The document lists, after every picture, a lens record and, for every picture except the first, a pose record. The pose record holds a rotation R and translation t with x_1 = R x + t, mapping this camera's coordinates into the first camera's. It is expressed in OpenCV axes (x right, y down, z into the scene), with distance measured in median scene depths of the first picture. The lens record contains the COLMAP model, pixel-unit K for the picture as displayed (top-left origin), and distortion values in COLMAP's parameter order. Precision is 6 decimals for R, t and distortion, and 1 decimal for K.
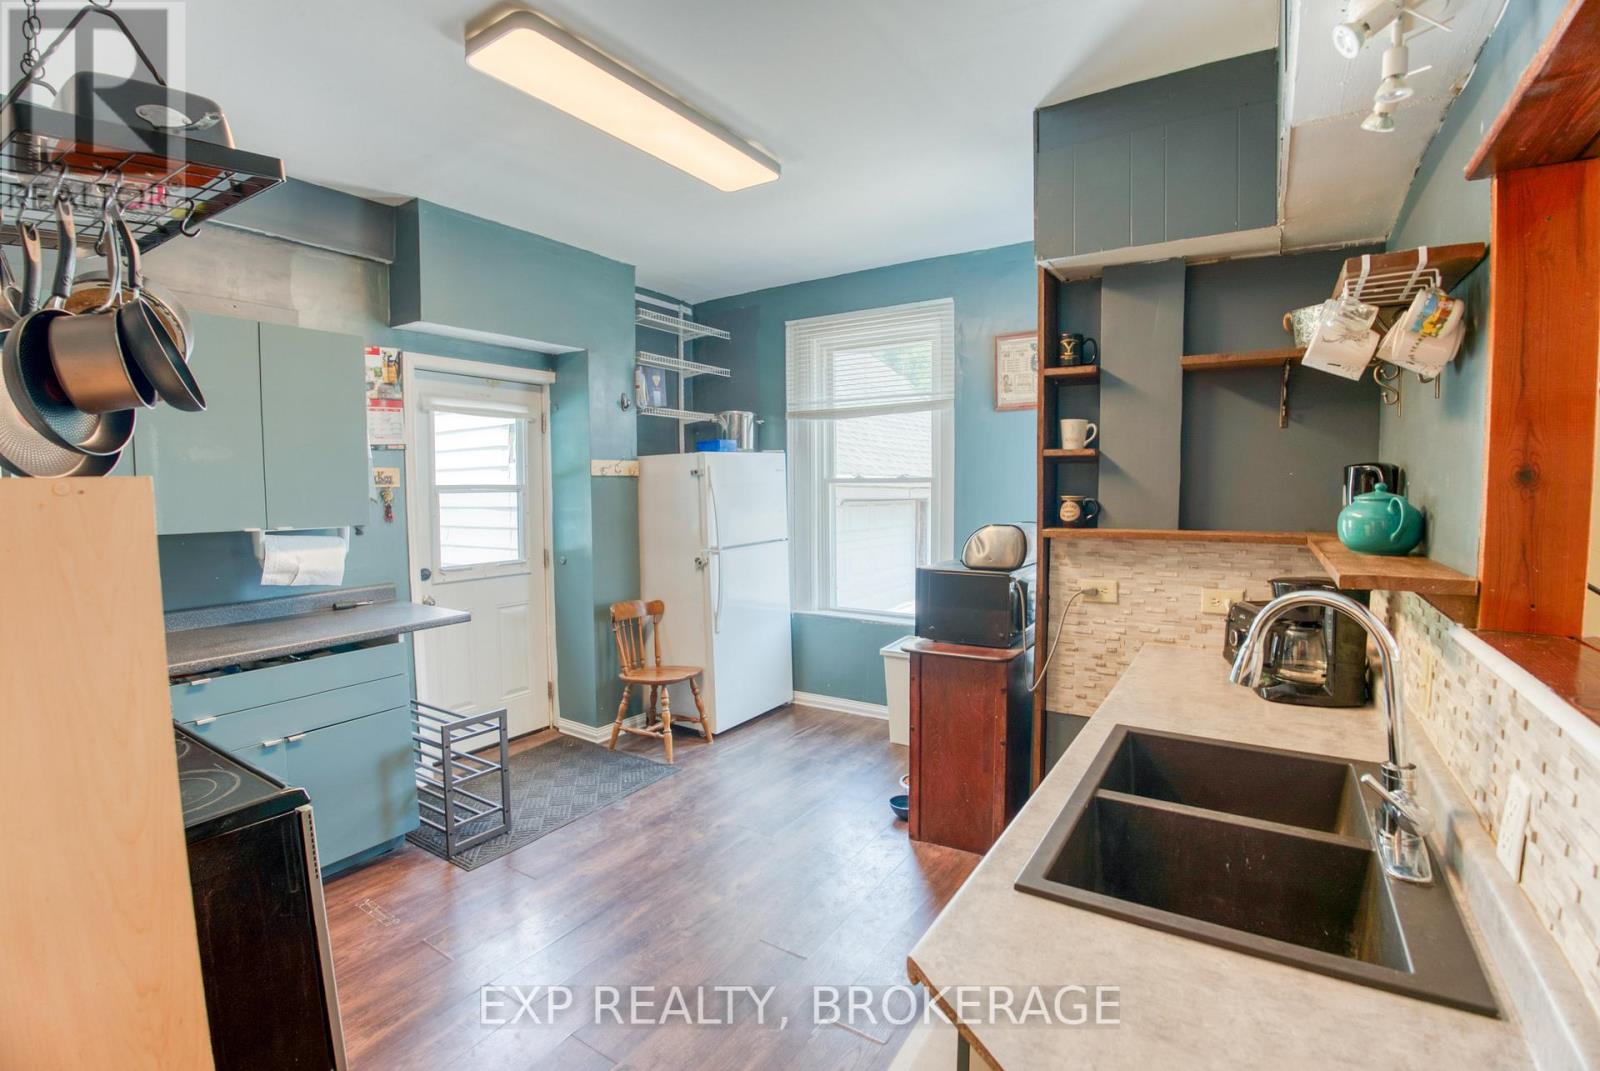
lens RADIAL K [[724.6, 0, 795.8], [0, 724.6, 532.2], [0, 0, 1]] dist [-0.067699, 0.011390]
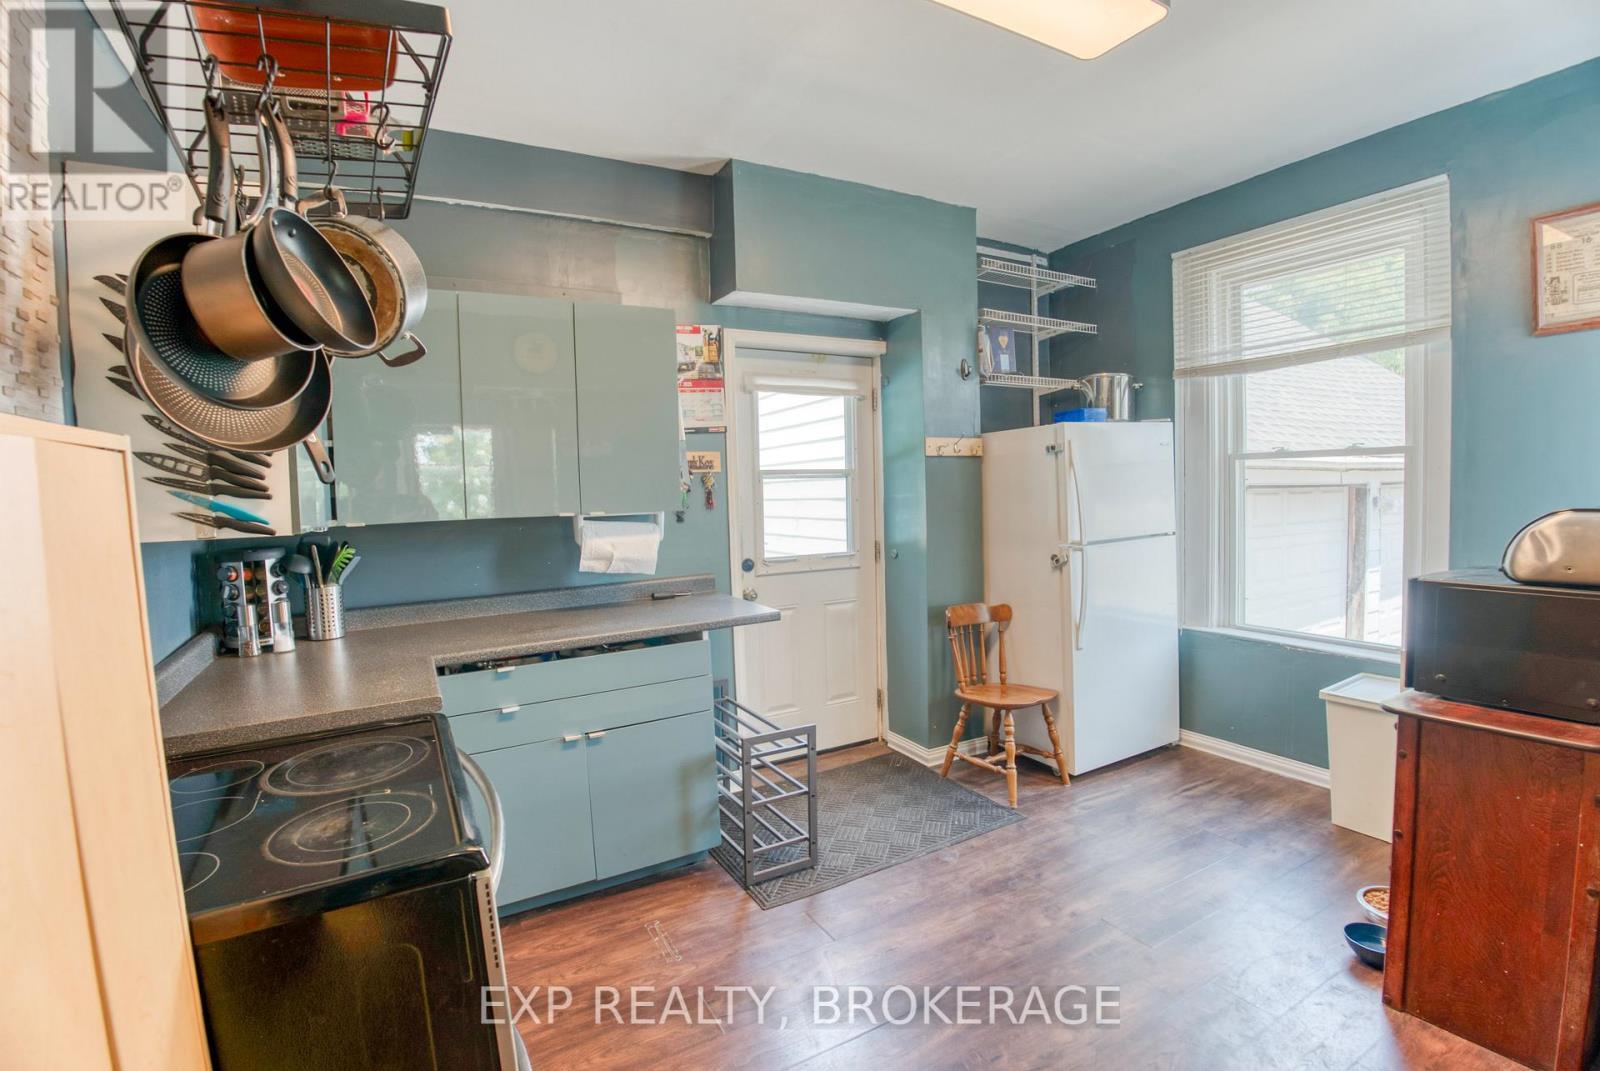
lens RADIAL K [[721.1, 0, 788.2], [0, 721.1, 525.7], [0, 0, 1]] dist [-0.066094, 0.012084]
pose [[0.879016, 0.007203, -0.476737, -0.018509], [-0.008040, 0.999968, 0.000282, 0.005864], [0.476724, 0.003585, 0.879046, 0.170454]]
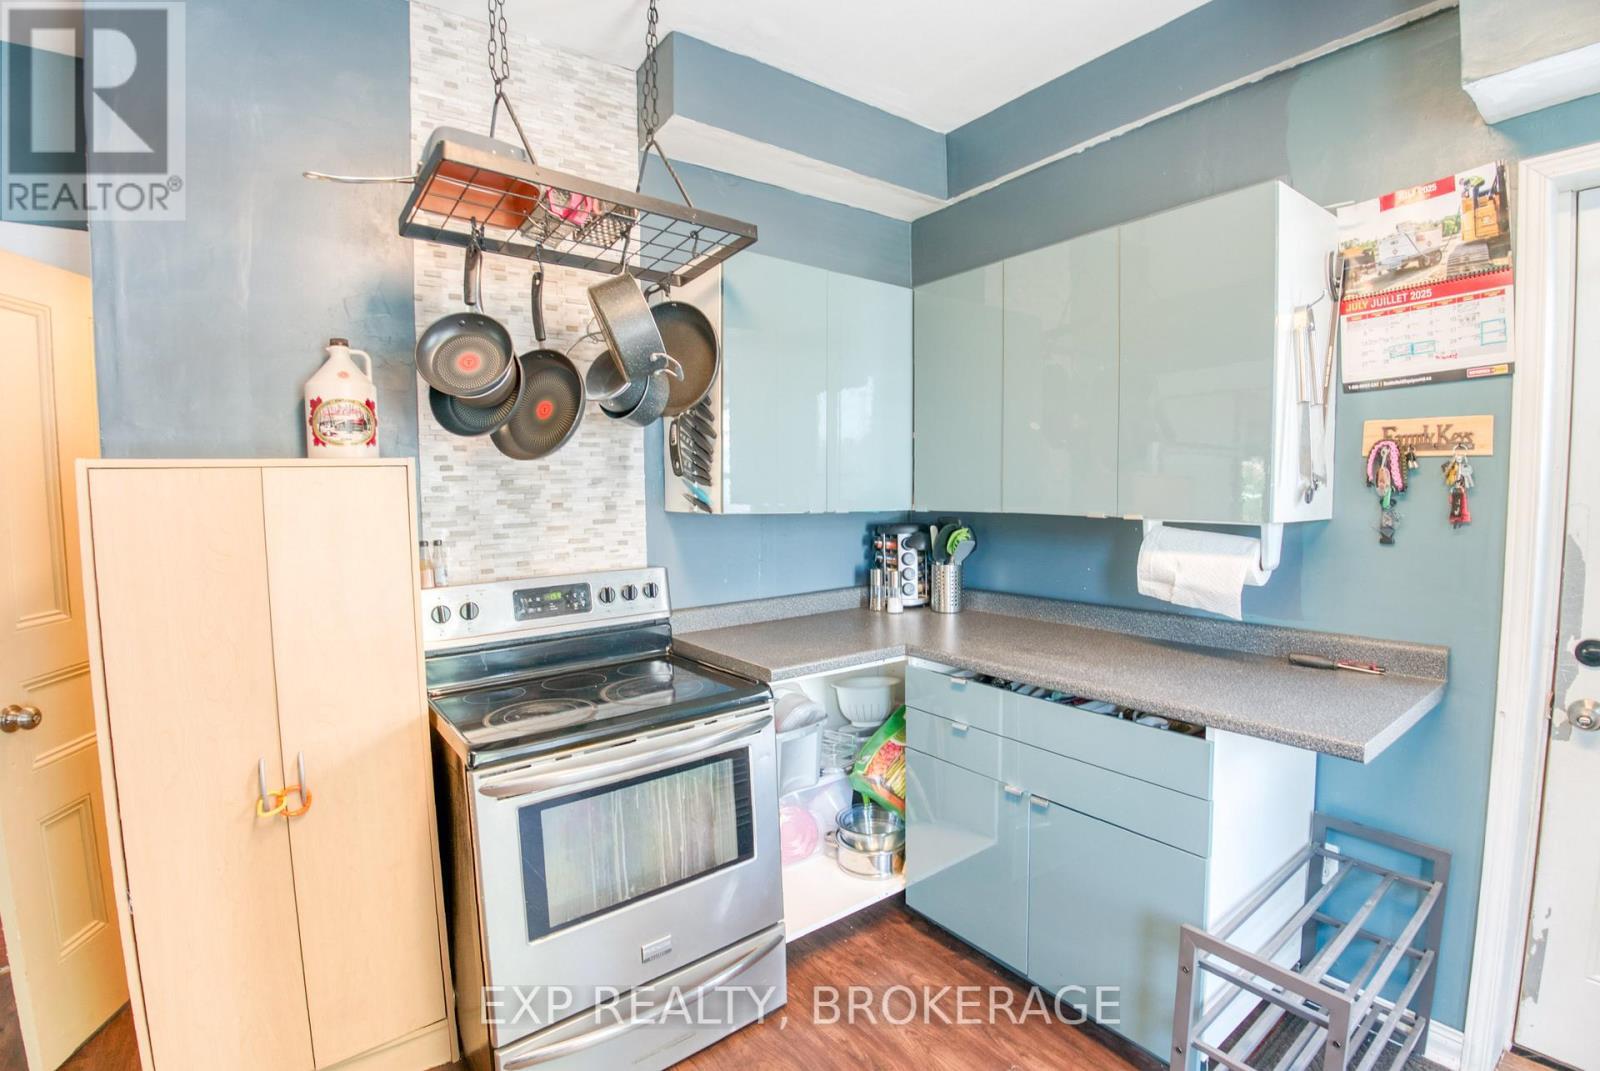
lens RADIAL K [[724.6, 0, 795.8], [0, 724.6, 532.2], [0, 0, 1]] dist [-0.067699, 0.011390]
pose [[-0.343792, 0.069382, -0.936479, 0.030549], [-0.052923, 0.994250, 0.093090, -0.025249], [0.937553, 0.081565, -0.338143, 0.611540]]
